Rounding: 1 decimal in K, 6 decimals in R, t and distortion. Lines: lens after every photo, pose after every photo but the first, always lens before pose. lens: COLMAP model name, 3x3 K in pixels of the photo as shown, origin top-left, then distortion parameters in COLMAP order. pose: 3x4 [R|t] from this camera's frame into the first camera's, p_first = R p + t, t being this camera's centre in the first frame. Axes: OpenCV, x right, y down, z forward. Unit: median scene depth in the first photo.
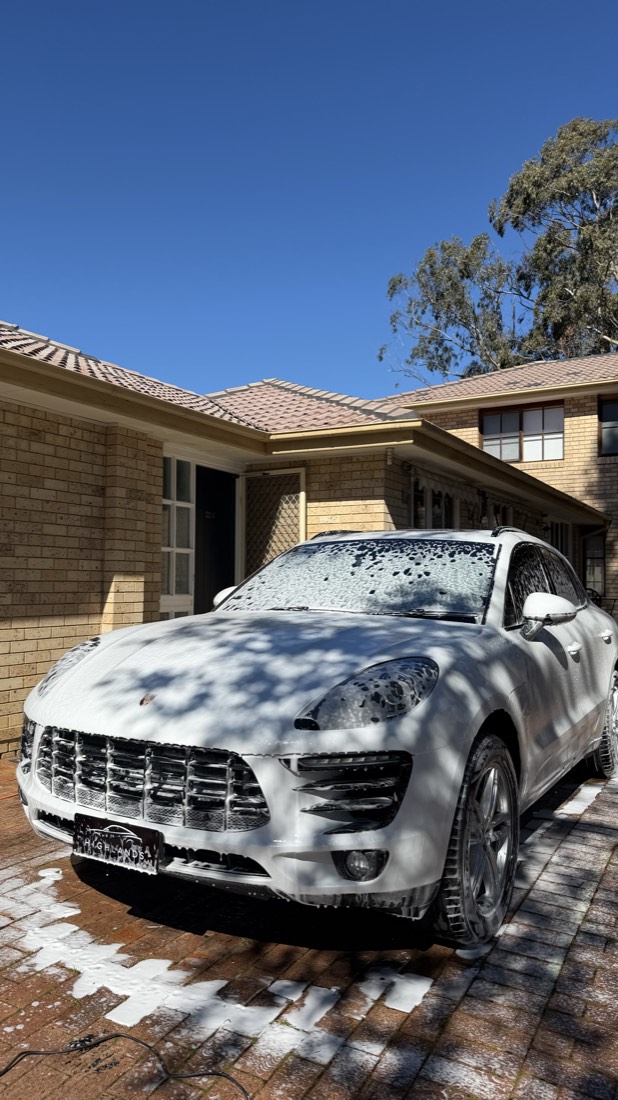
lens RADIAL K [[767.7, 0, 309.6], [0, 767.7, 550.3], [0, 0, 1]] dist [0.024964, -0.015986]
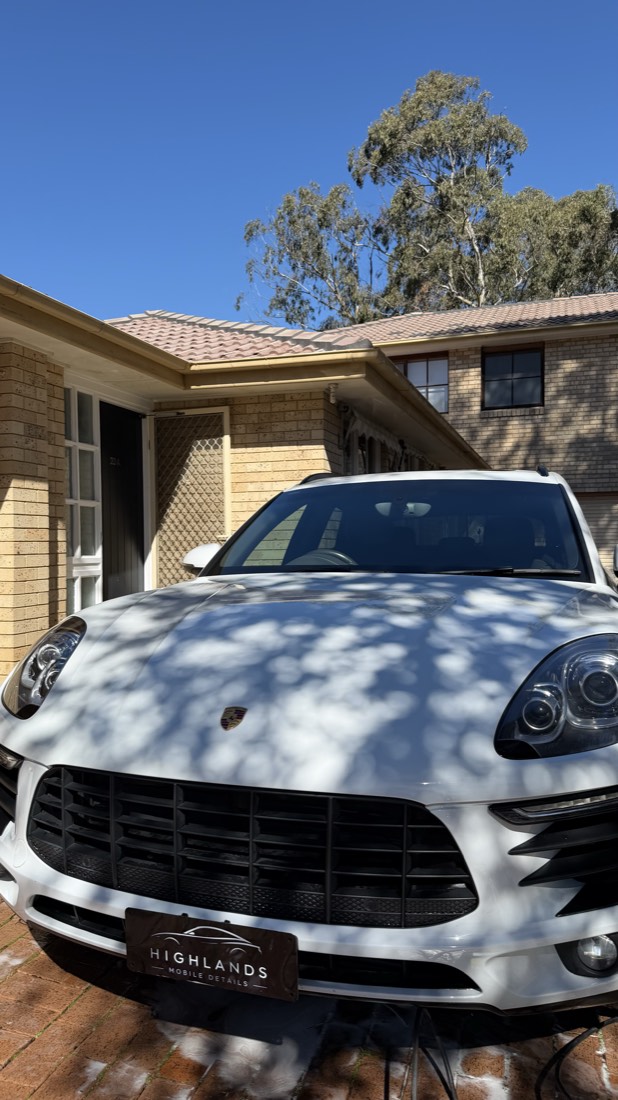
lens RADIAL K [[767.7, 0, 307.6], [0, 767.7, 547.9], [0, 0, 1]] dist [0.024964, -0.015986]
pose [[0.978078, -0.018949, 0.207375, -0.091721], [0.009132, 0.998796, 0.048196, 0.008763], [-0.208039, -0.045246, 0.977074, 0.124035]]
